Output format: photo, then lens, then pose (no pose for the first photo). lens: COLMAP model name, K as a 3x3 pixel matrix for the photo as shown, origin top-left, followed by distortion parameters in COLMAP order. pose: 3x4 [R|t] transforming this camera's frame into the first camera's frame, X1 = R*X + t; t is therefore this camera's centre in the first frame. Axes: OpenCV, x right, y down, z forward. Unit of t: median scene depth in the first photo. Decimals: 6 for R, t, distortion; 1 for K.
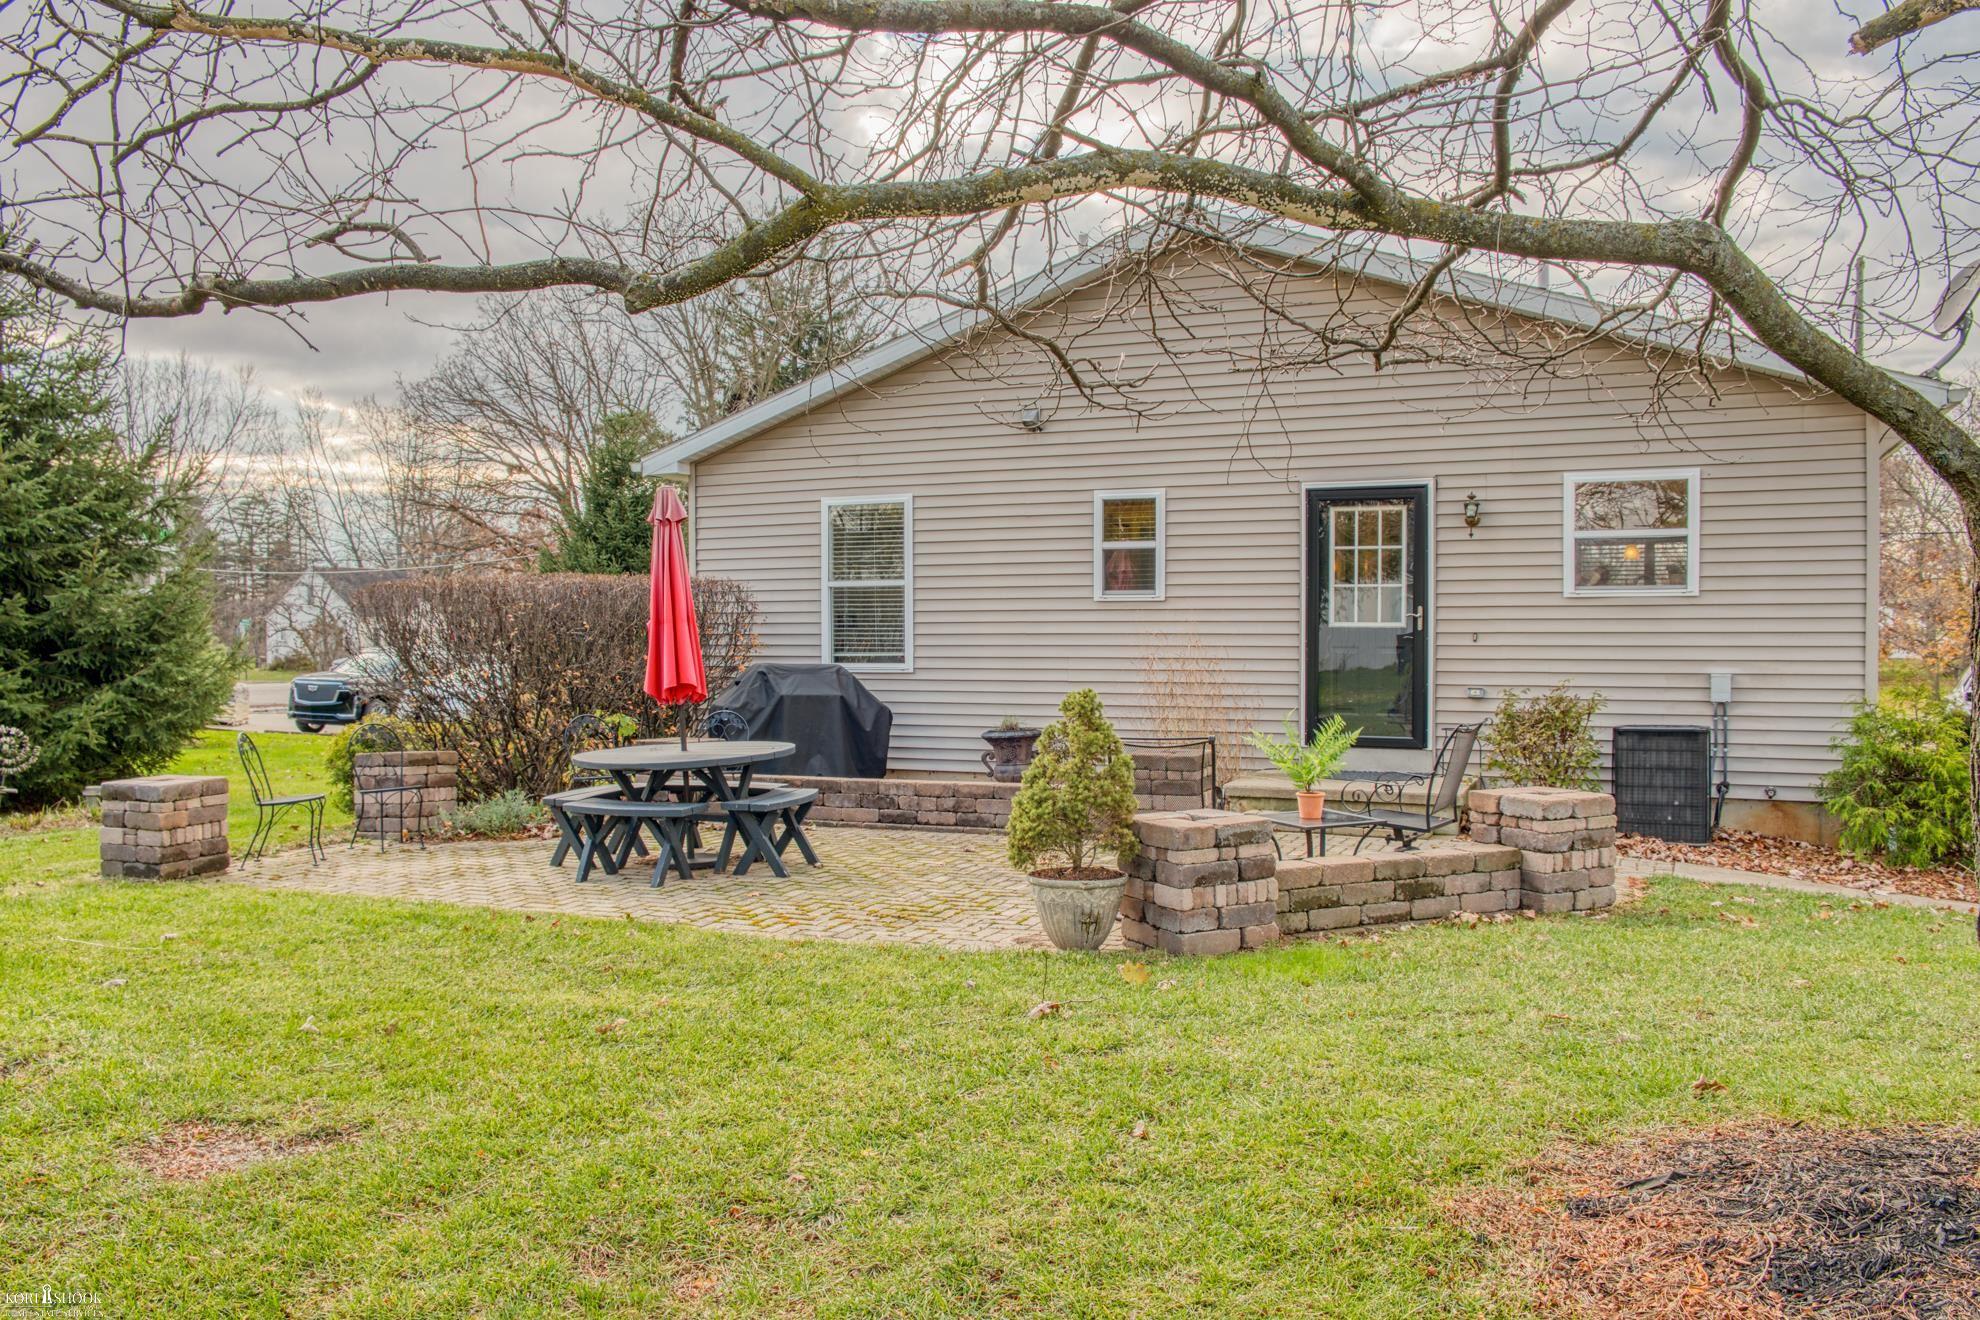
lens RADIAL K [[1557.2, 0, 990.0], [0, 1557.2, 660.0], [0, 0, 1]] dist [-0.032600, 0.002362]
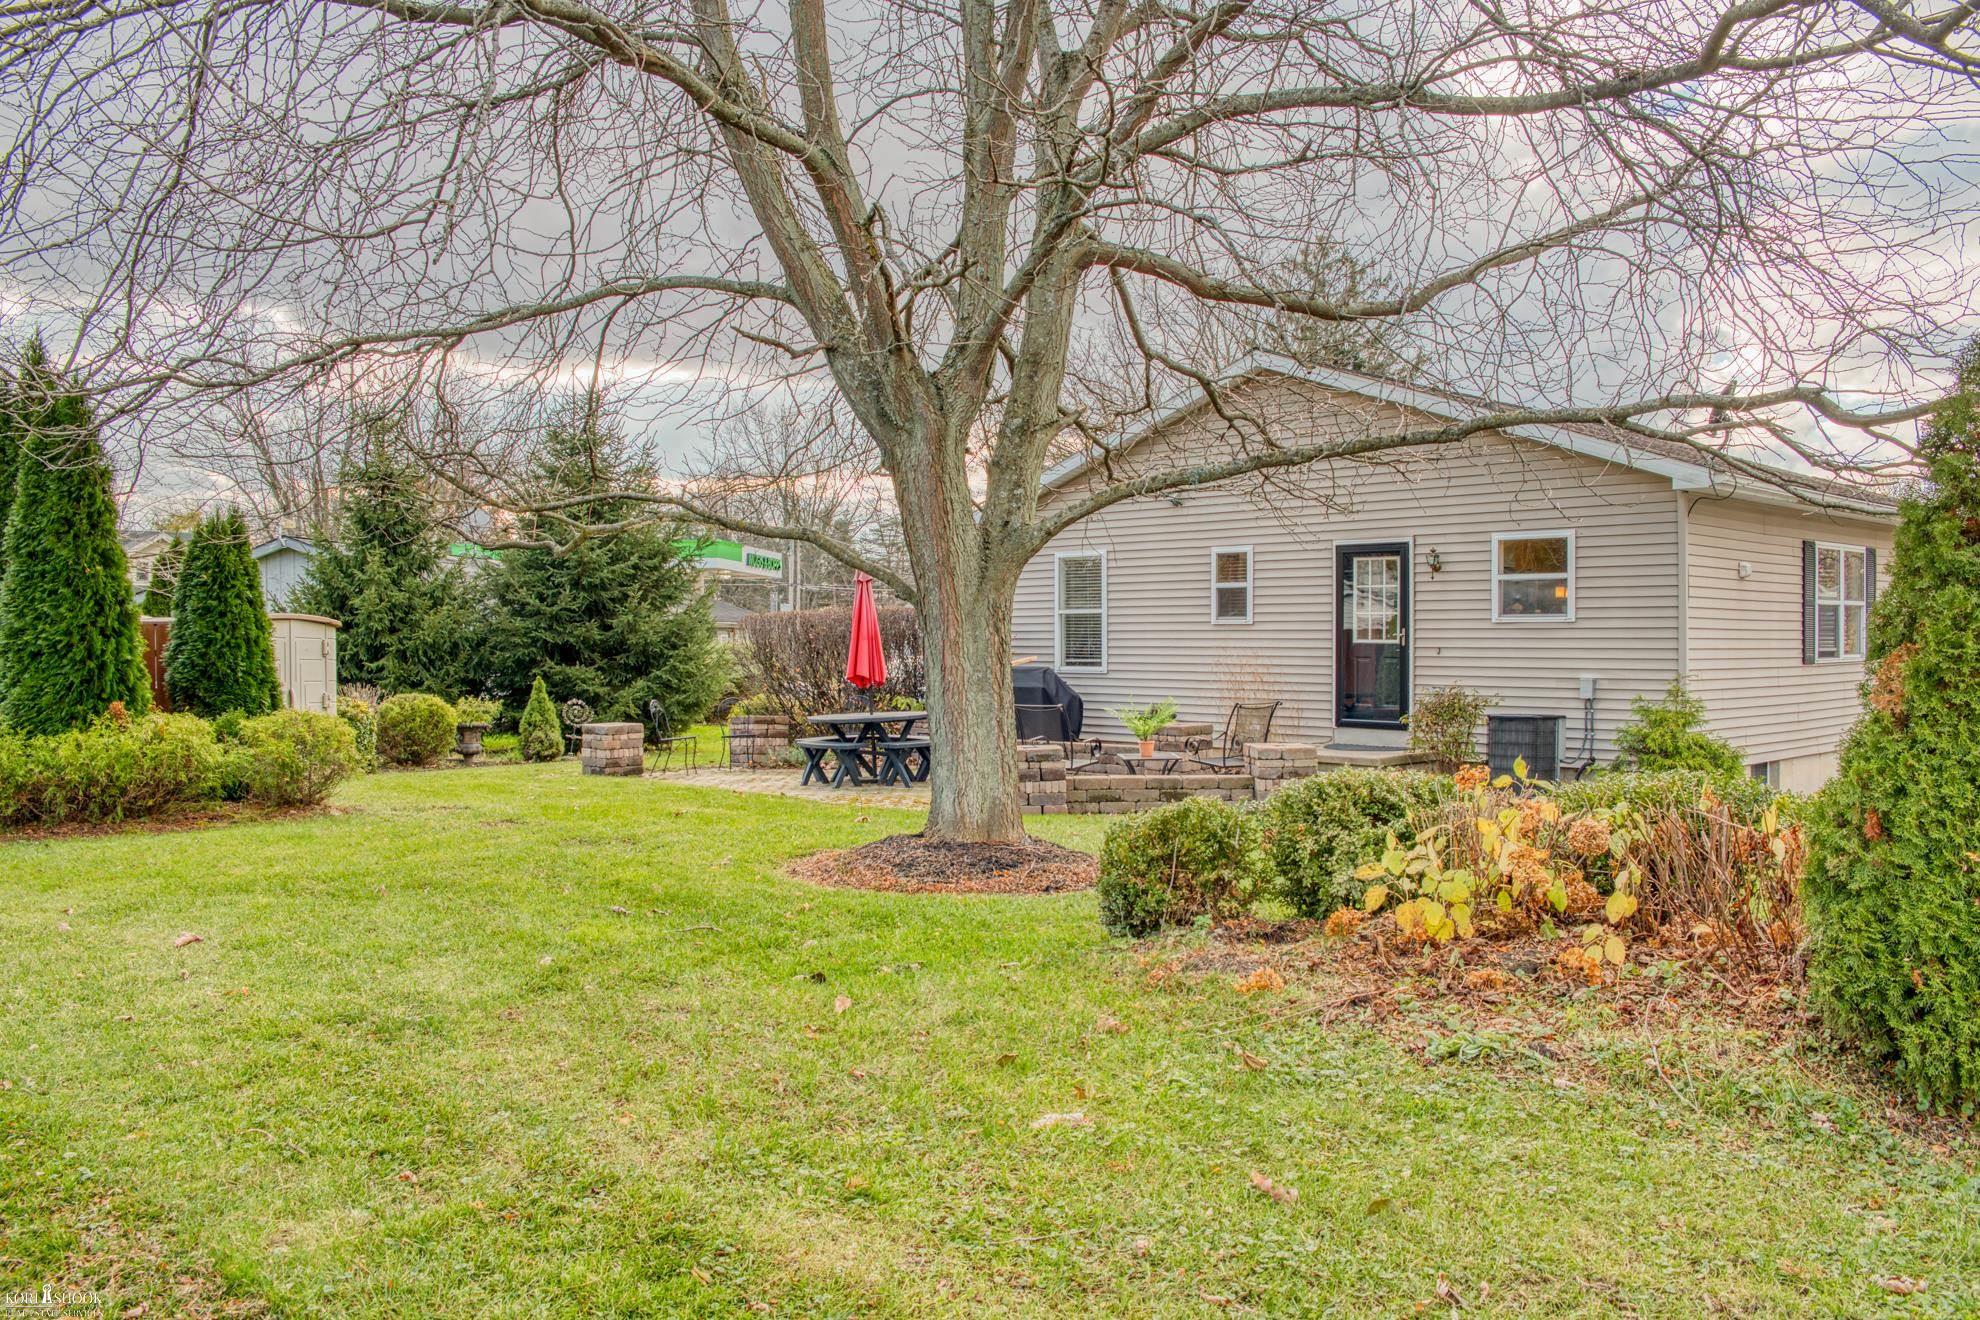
lens RADIAL K [[1557.2, 0, 990.0], [0, 1557.2, 660.0], [0, 0, 1]] dist [-0.032600, 0.002362]
pose [[0.926366, 0.006578, -0.376568, 0.425674], [-0.007923, 0.999967, -0.002025, -0.000400], [0.376542, 0.004860, 0.926387, -0.409126]]
